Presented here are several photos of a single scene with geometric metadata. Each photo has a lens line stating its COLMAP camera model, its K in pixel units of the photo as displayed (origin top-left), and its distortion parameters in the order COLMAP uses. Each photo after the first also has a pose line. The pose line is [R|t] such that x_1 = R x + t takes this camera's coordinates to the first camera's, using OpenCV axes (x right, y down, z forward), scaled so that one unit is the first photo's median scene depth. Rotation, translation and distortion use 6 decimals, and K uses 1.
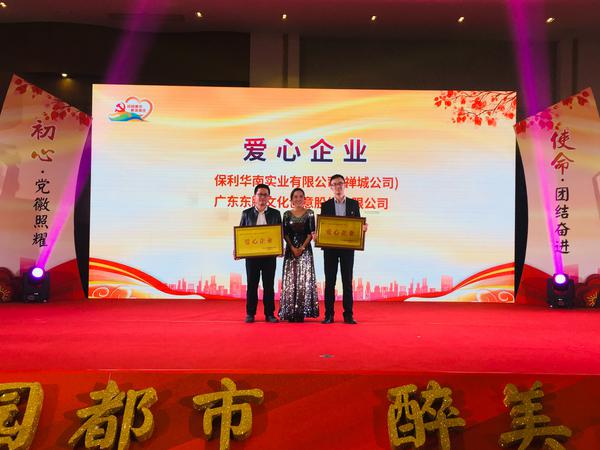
lens RADIAL K [[659.9, 0, 300.0], [0, 659.9, 225.0], [0, 0, 1]] dist [0.025984, 0.029815]
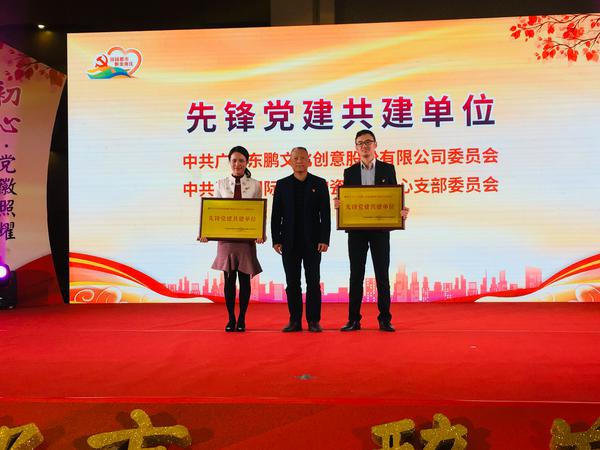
lens RADIAL K [[796.1, 0, 300.0], [0, 796.1, 225.0], [0, 0, 1]] dist [0.028839, 0.010364]
pose [[0.992410, -0.025454, -0.120309, 0.074719], [0.026750, 0.999600, 0.009163, 0.015357], [0.120028, -0.012312, 0.992694, 0.085070]]
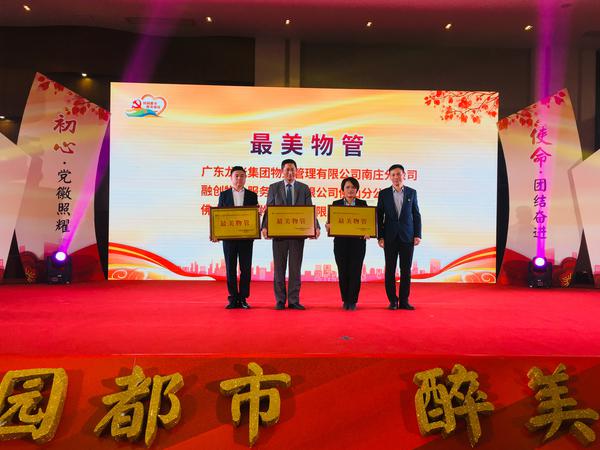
lens RADIAL K [[560.9, 0, 300.0], [0, 560.9, 225.0], [0, 0, 1]] dist [0.035298, -0.015992]
pose [[0.999684, 0.000826, 0.025118, -0.028297], [-0.001254, 0.999854, 0.017040, 0.004425], [-0.025100, -0.017067, 0.999539, 0.070837]]
